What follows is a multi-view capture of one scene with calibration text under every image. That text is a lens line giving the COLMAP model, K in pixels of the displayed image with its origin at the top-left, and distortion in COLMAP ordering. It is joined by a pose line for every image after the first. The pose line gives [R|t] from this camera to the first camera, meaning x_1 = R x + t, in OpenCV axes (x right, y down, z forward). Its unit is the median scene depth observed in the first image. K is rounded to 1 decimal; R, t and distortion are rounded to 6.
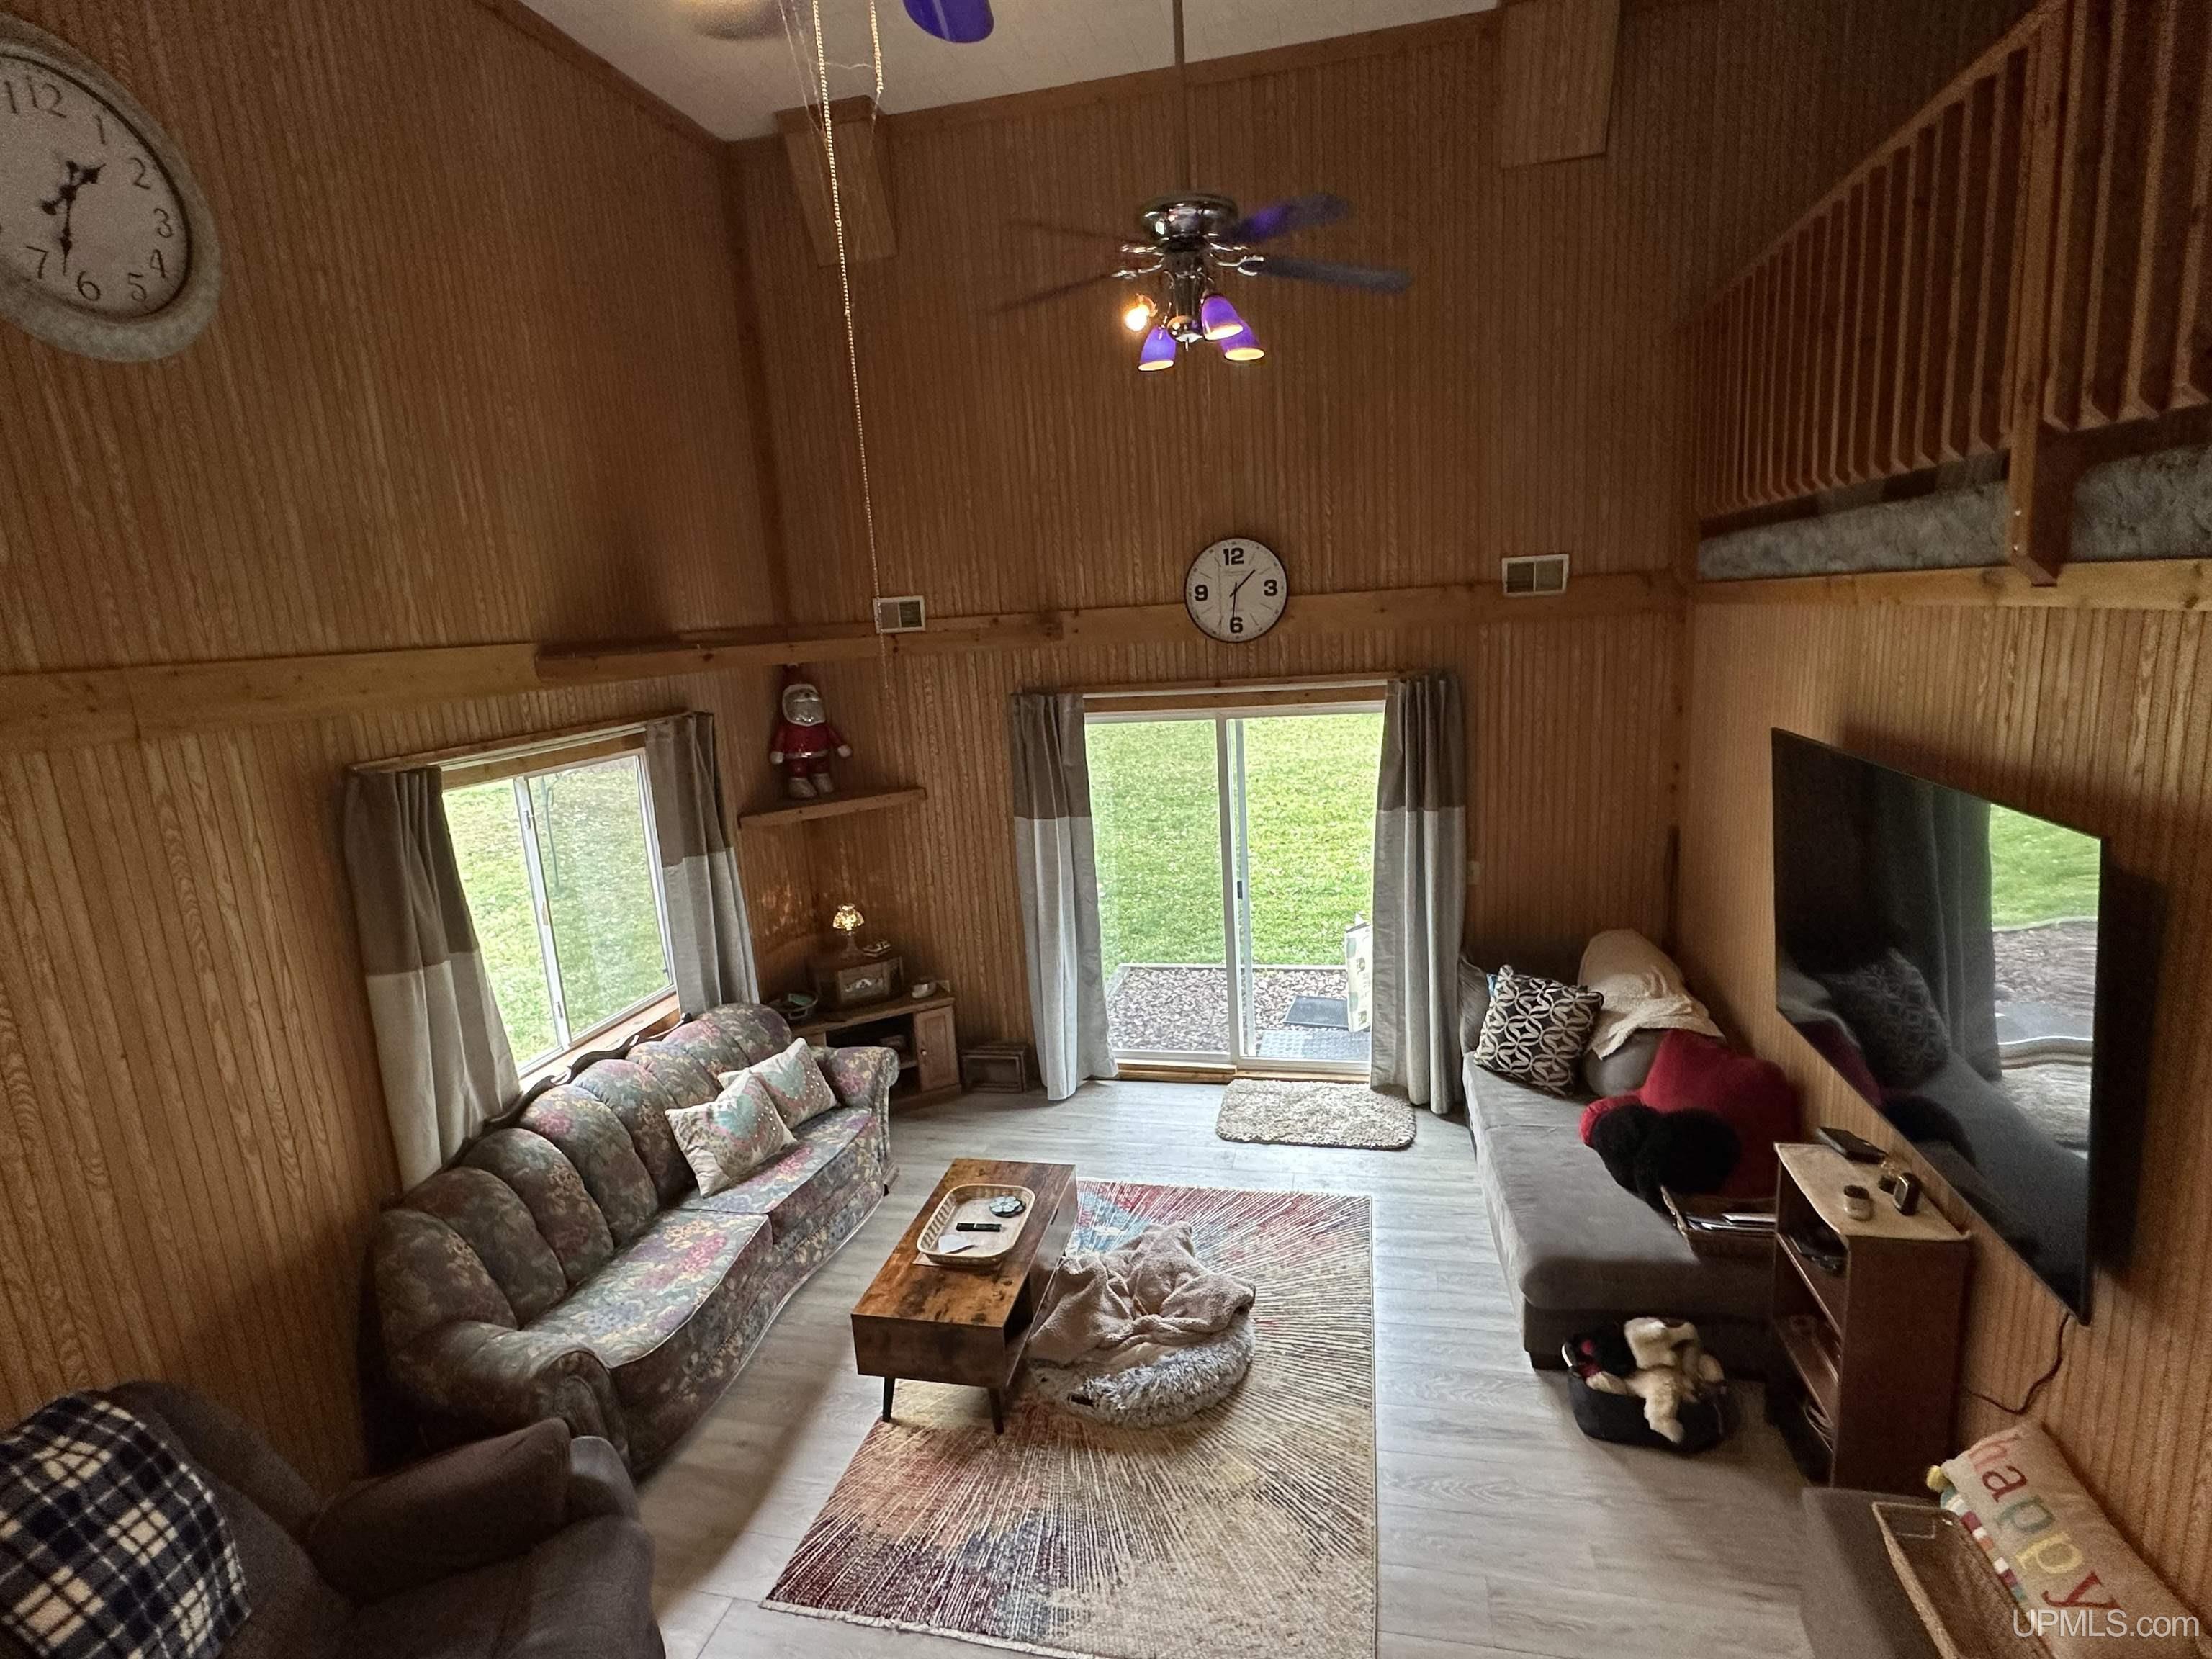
lens RADIAL K [[1090.0, 0, 1102.6], [0, 1090.0, 840.6], [0, 0, 1]] dist [-0.001867, 0.000737]
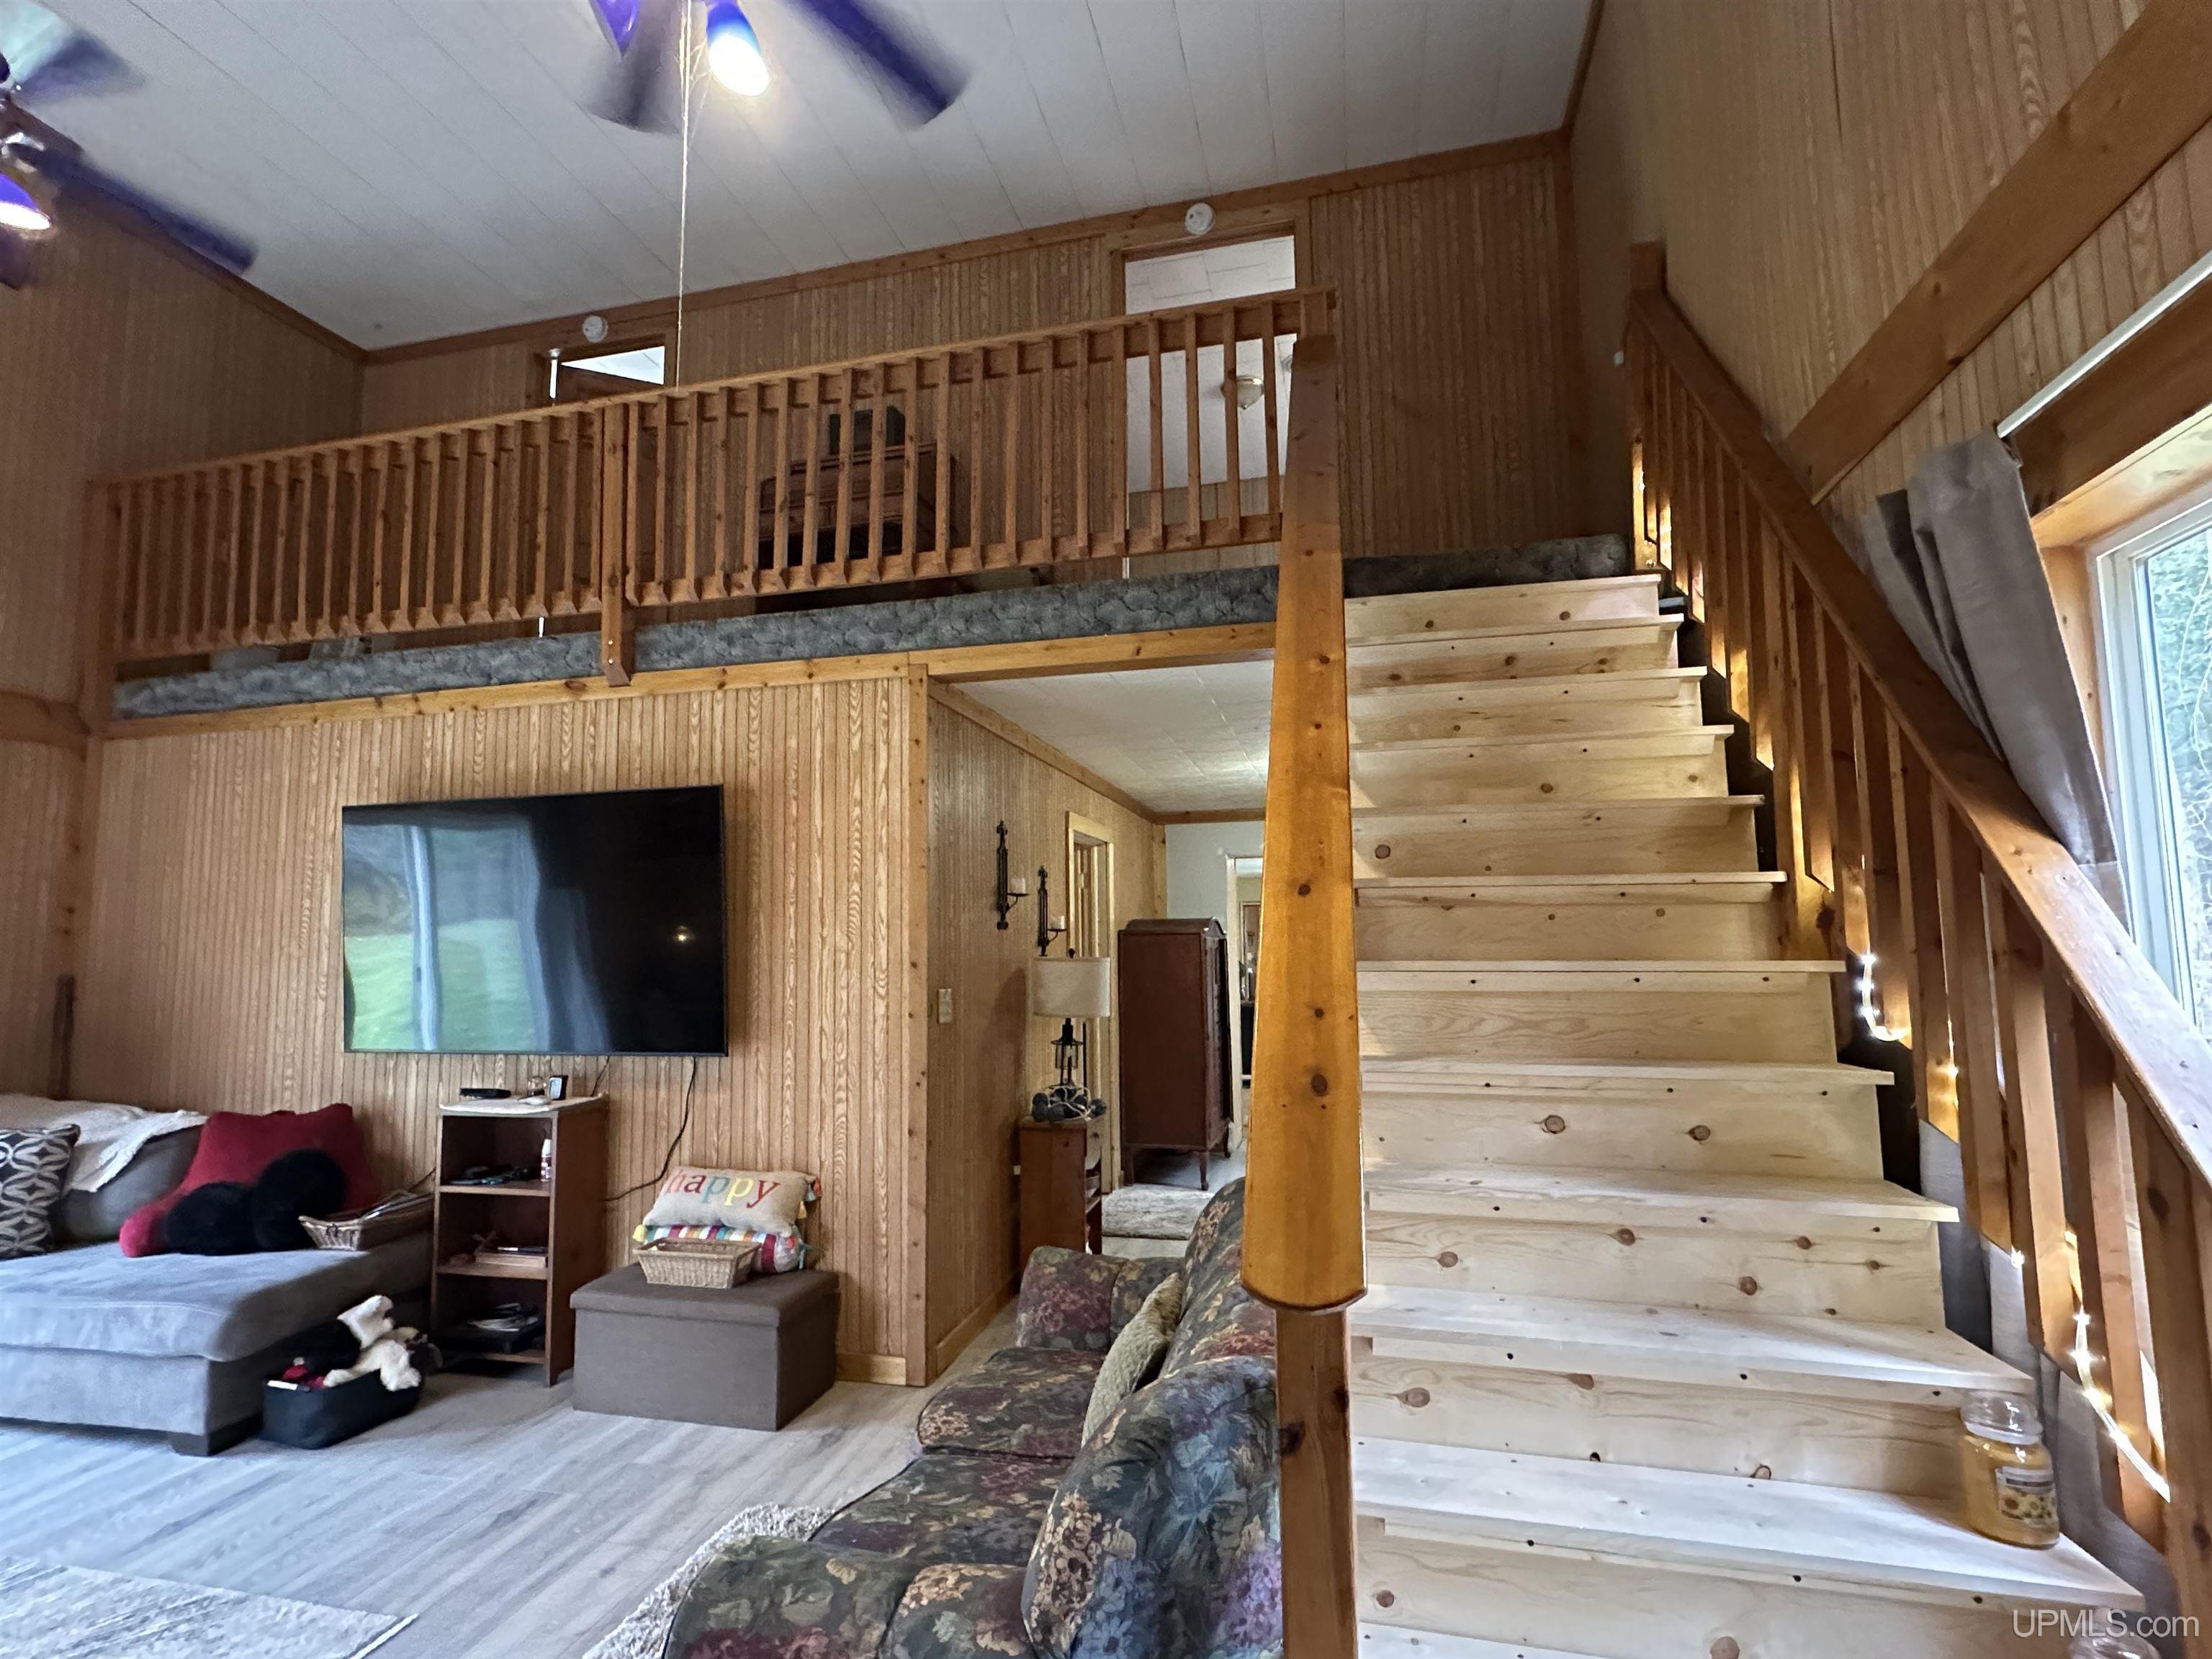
lens RADIAL K [[1098.3, 0, 1109.0], [0, 1098.3, 834.6], [0, 0, 1]] dist [-0.001633, 0.000488]
pose [[-0.002163, 0.167597, 0.985853, -0.479691], [0.224560, 0.960758, -0.162838, 0.258640], [-0.974458, 0.221031, -0.039714, 0.176734]]
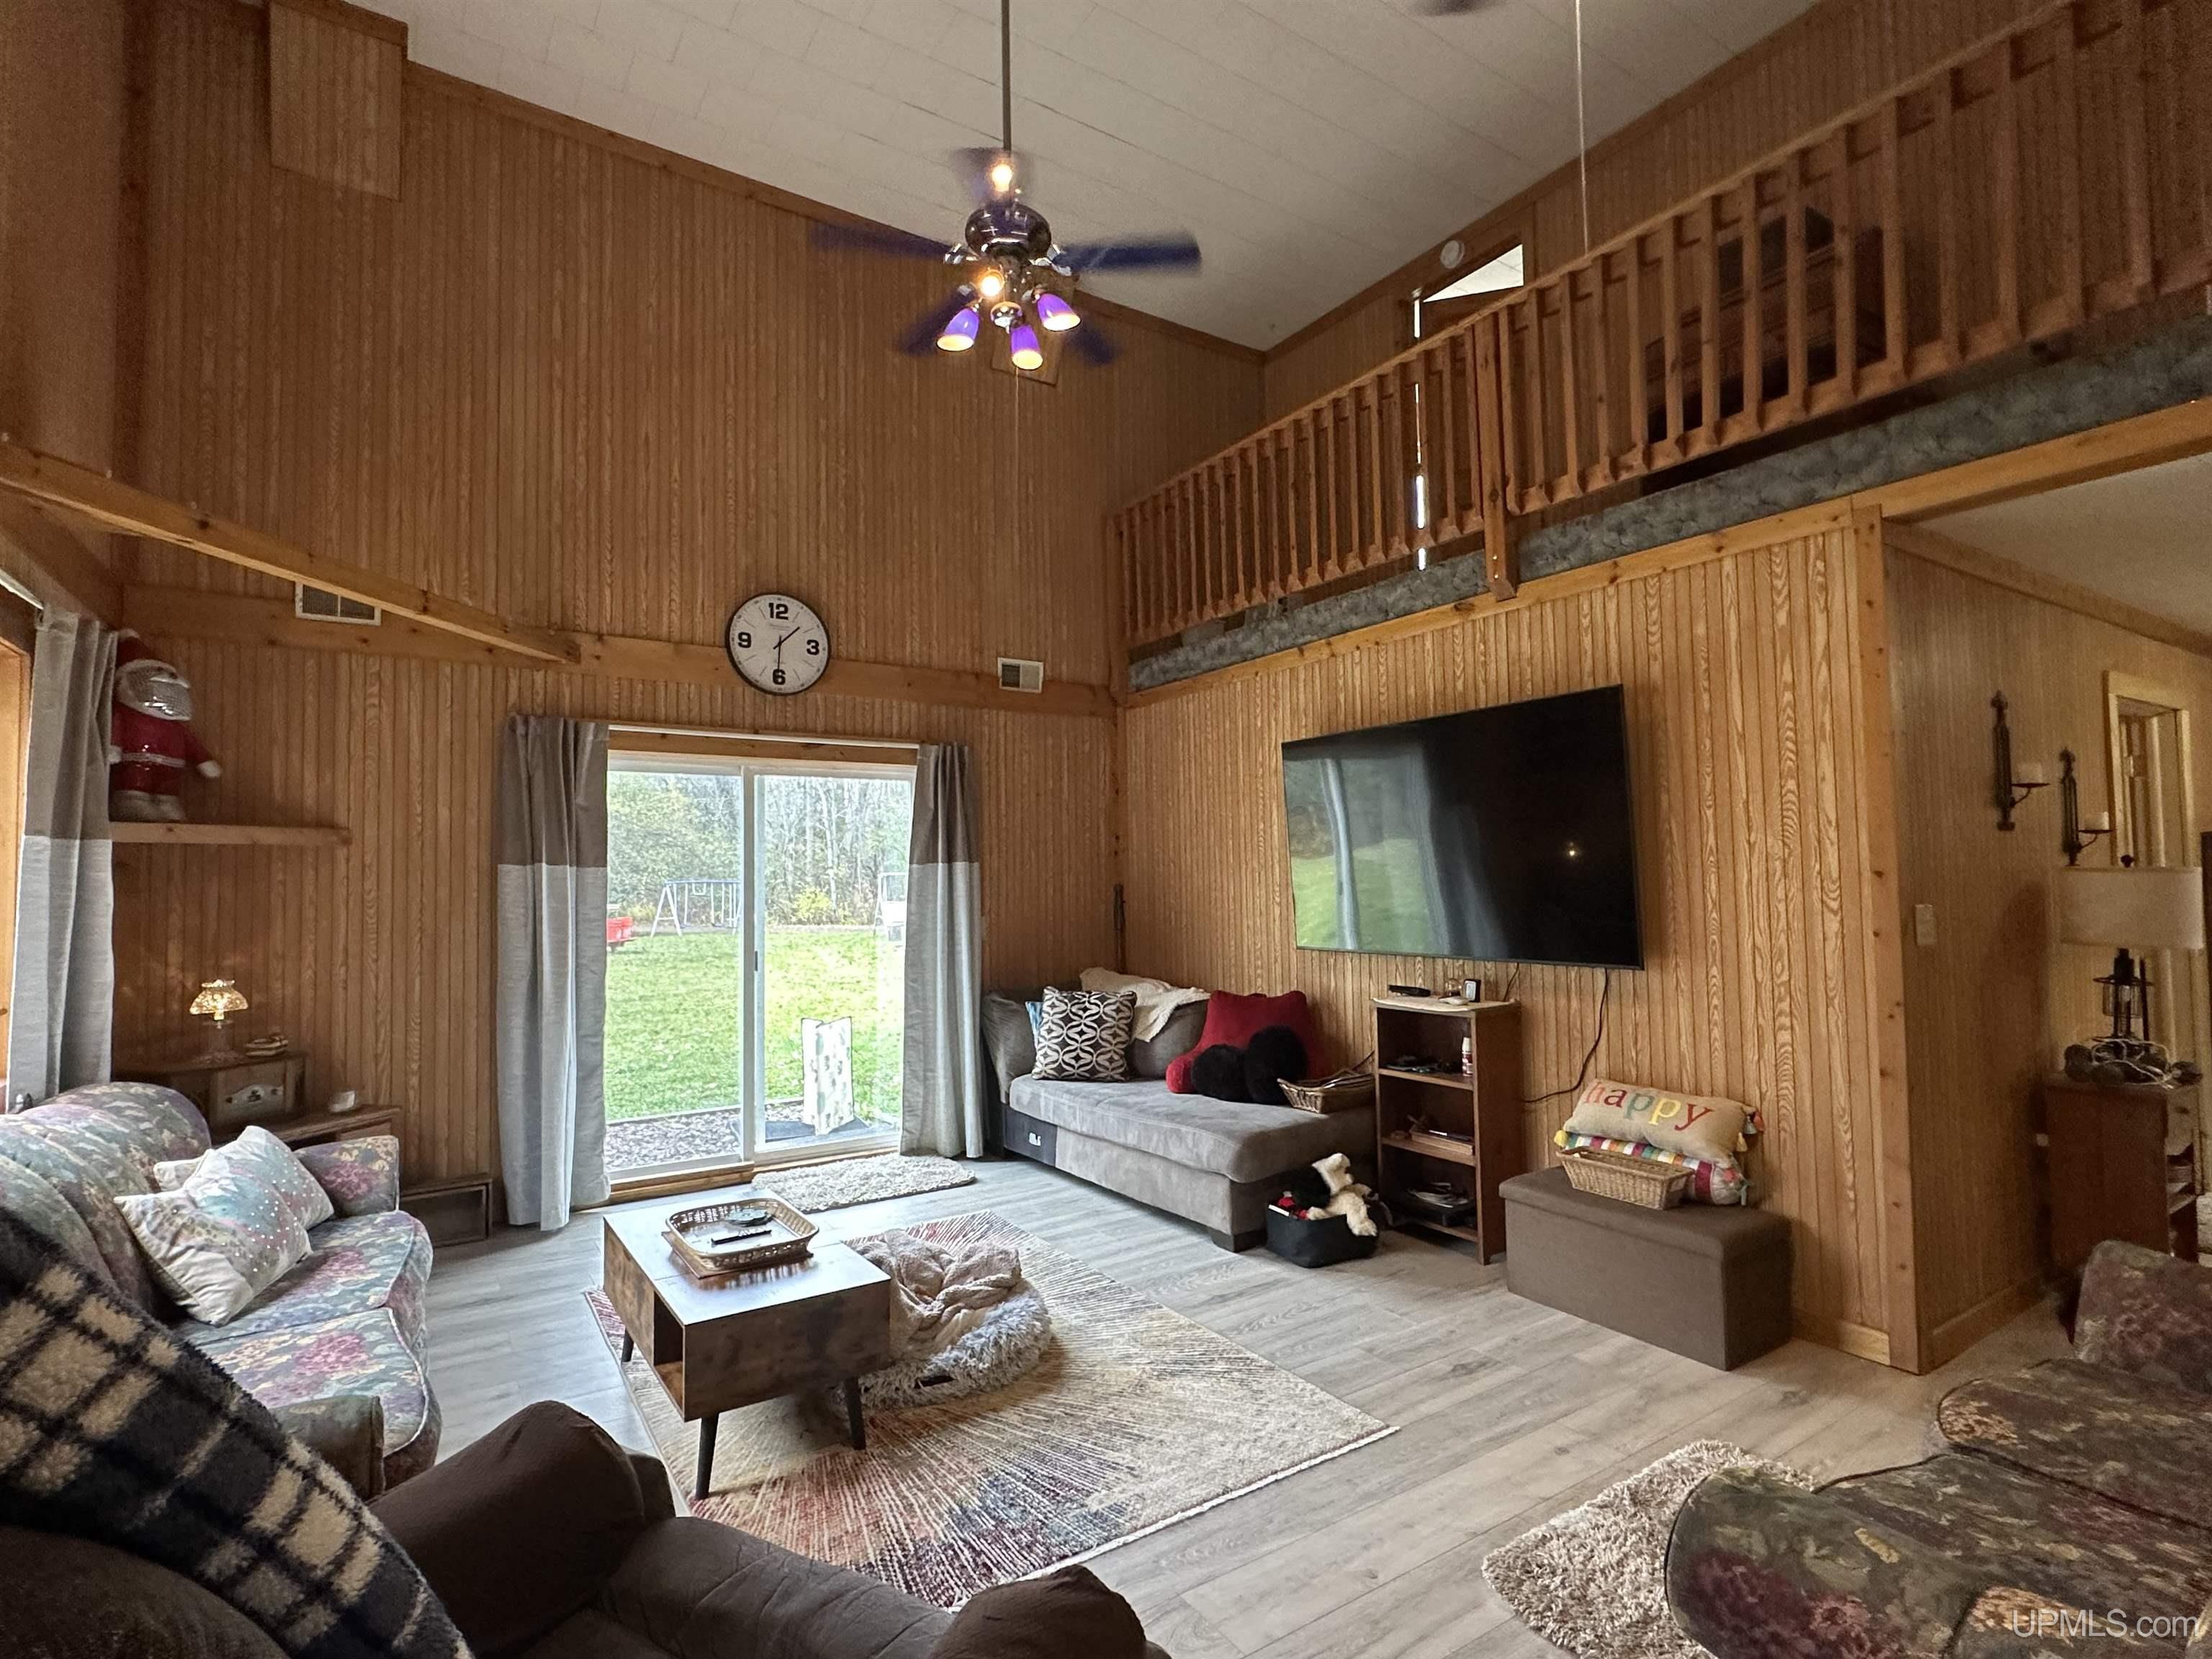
lens RADIAL K [[1096.5, 0, 1092.3], [0, 1096.5, 839.1], [0, 0, 1]] dist [-0.001106, 0.000628]
pose [[0.690133, 0.085340, 0.718633, -0.479445], [0.121287, 0.965337, -0.231114, 0.263223], [-0.713446, 0.246661, 0.655861, 0.206888]]
